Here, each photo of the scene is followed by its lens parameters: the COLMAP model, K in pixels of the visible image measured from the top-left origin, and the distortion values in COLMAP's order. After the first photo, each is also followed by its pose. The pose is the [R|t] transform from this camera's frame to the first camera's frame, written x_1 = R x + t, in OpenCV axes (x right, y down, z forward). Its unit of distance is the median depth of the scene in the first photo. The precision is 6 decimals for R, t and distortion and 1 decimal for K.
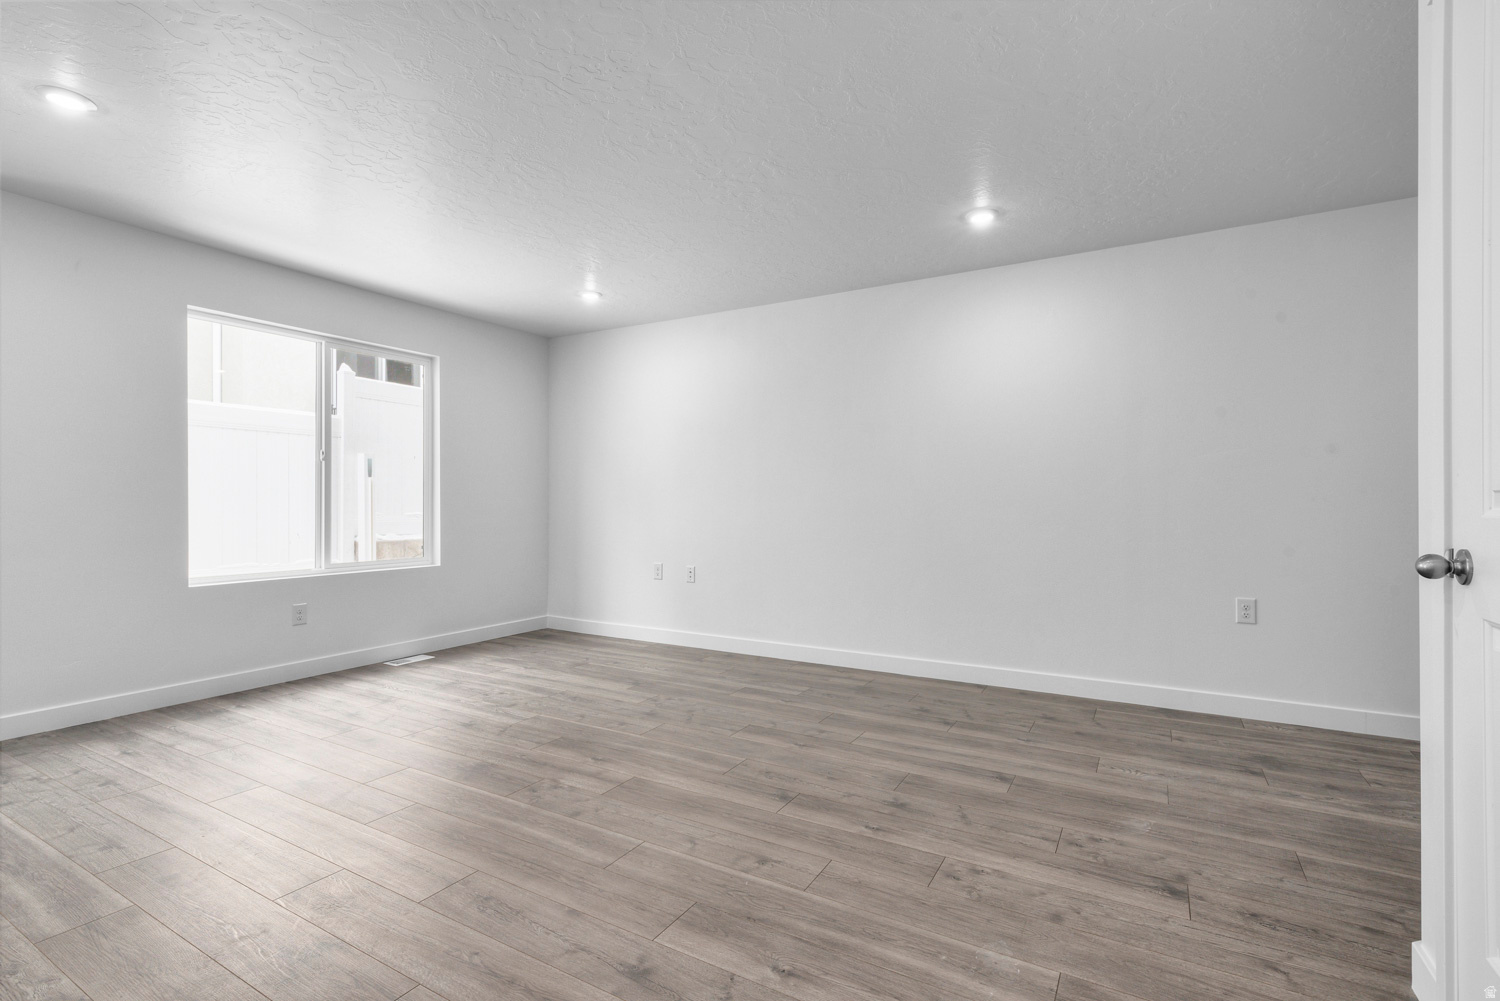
lens RADIAL K [[694.4, 0, 749.0], [0, 694.4, 500.0], [0, 0, 1]] dist [0.016497, 0.000161]
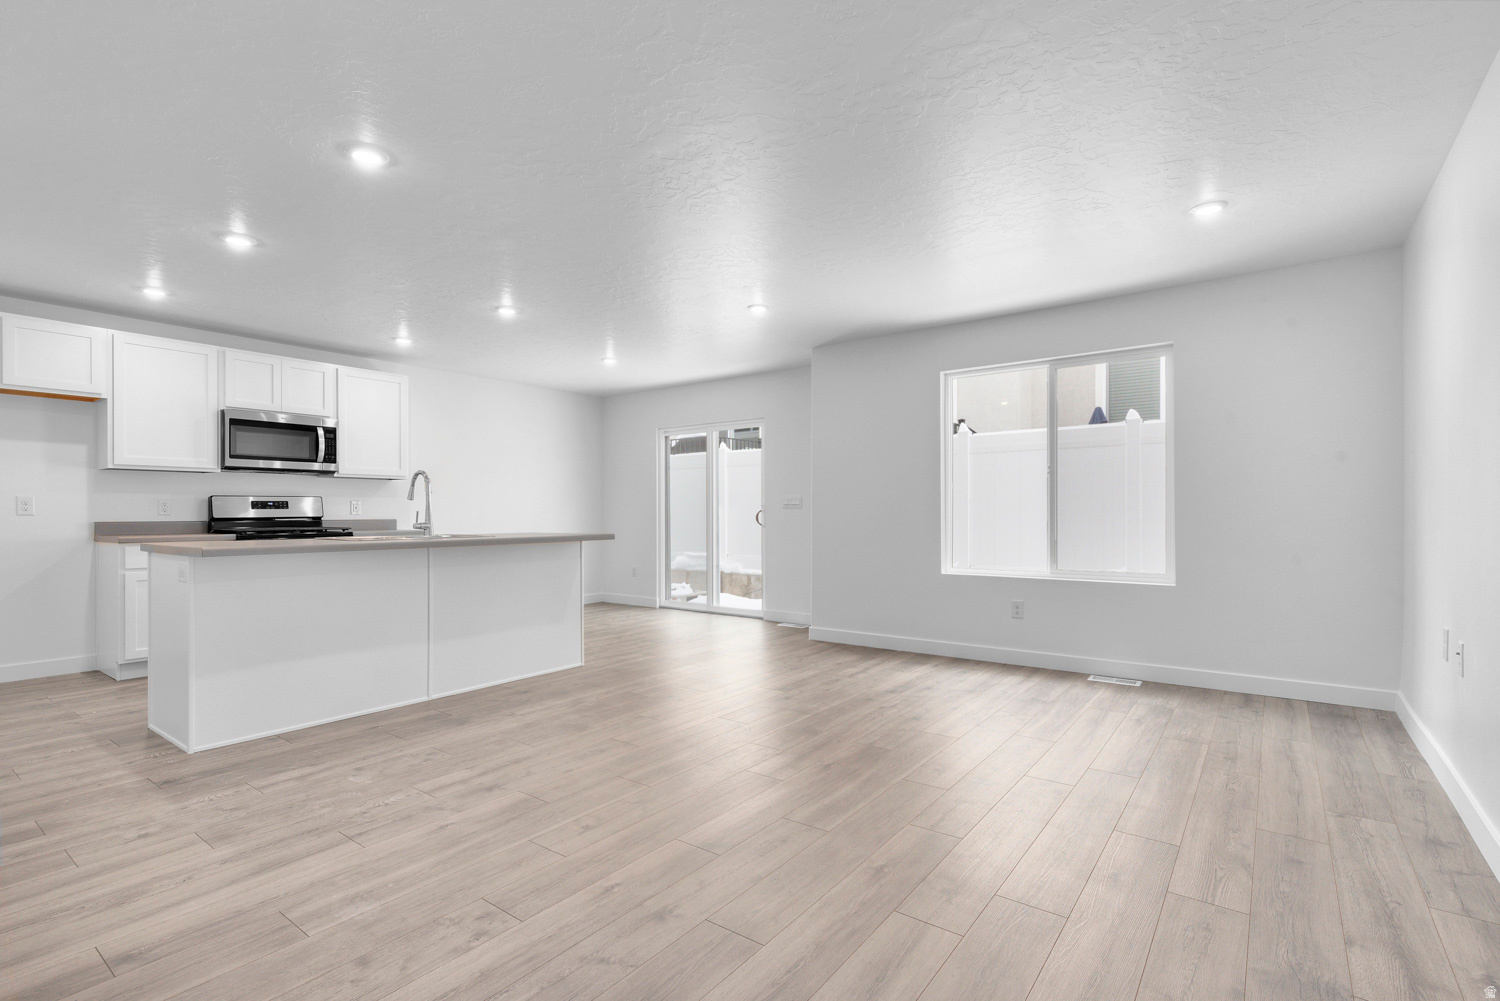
lens RADIAL K [[694.4, 0, 743.4], [0, 694.4, 513.1], [0, 0, 1]] dist [0.016497, 0.000161]
pose [[-0.123416, -0.003862, -0.992348, 1.065136], [0.011962, 0.999914, -0.005379, 0.010733], [0.992283, -0.012535, -0.123359, 1.327109]]
